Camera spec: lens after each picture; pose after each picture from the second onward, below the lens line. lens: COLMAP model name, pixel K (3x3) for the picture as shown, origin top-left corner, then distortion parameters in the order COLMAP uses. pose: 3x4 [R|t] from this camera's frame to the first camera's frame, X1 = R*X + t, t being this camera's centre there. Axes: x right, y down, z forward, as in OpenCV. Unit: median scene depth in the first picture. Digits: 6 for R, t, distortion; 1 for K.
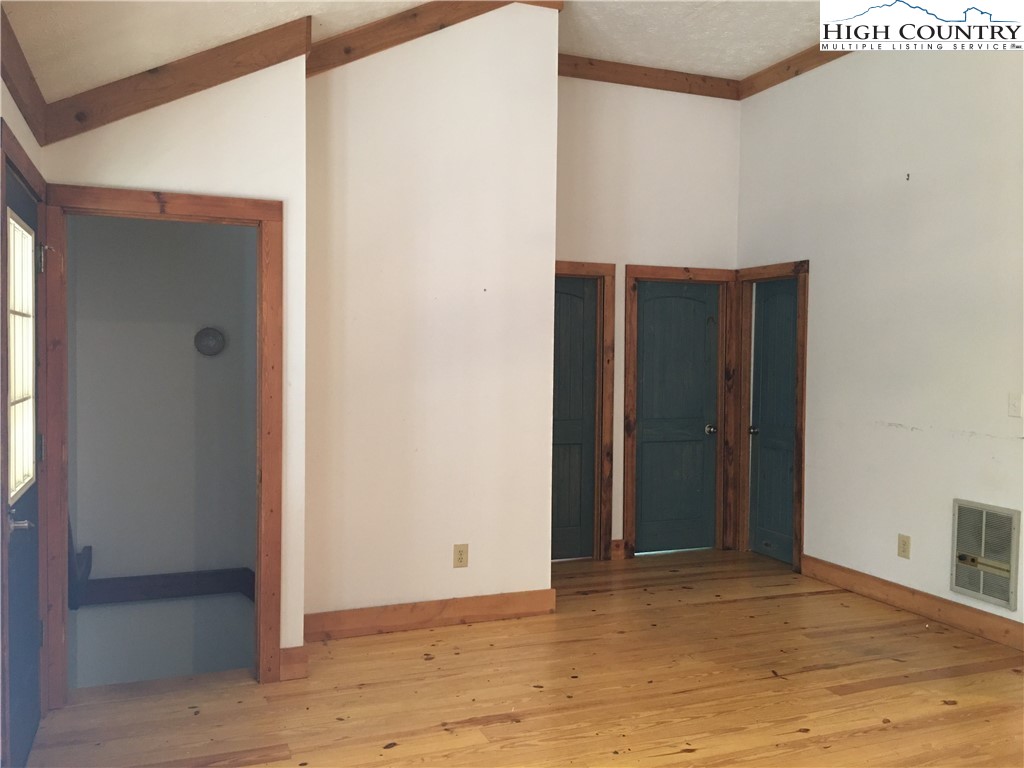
lens RADIAL K [[873.0, 0, 512.3], [0, 873.0, 378.9], [0, 0, 1]] dist [0.074980, -0.100811]
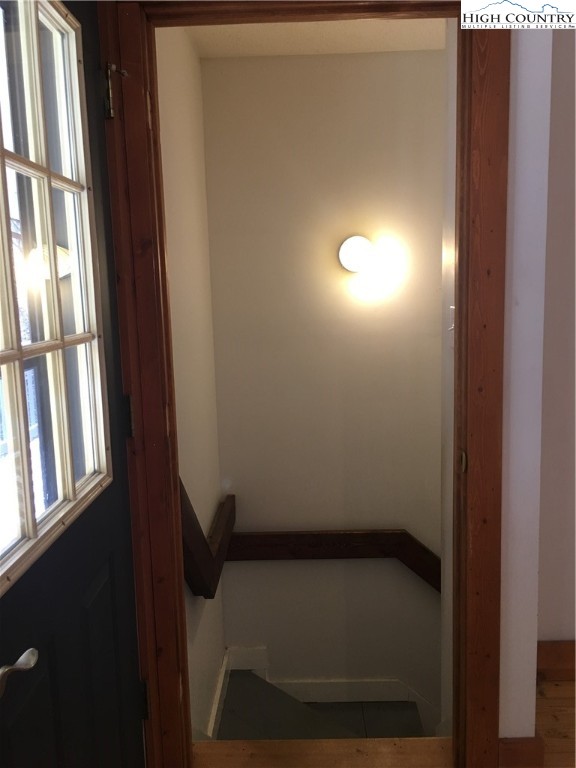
lens RADIAL K [[654.8, 0, 290.2], [0, 654.8, 386.5], [0, 0, 1]] dist [0.074980, -0.100811]
pose [[0.923452, 0.024255, -0.382947, -0.195023], [0.027645, 0.991201, 0.129444, 0.000797], [0.382717, -0.130122, 0.914656, 0.480731]]
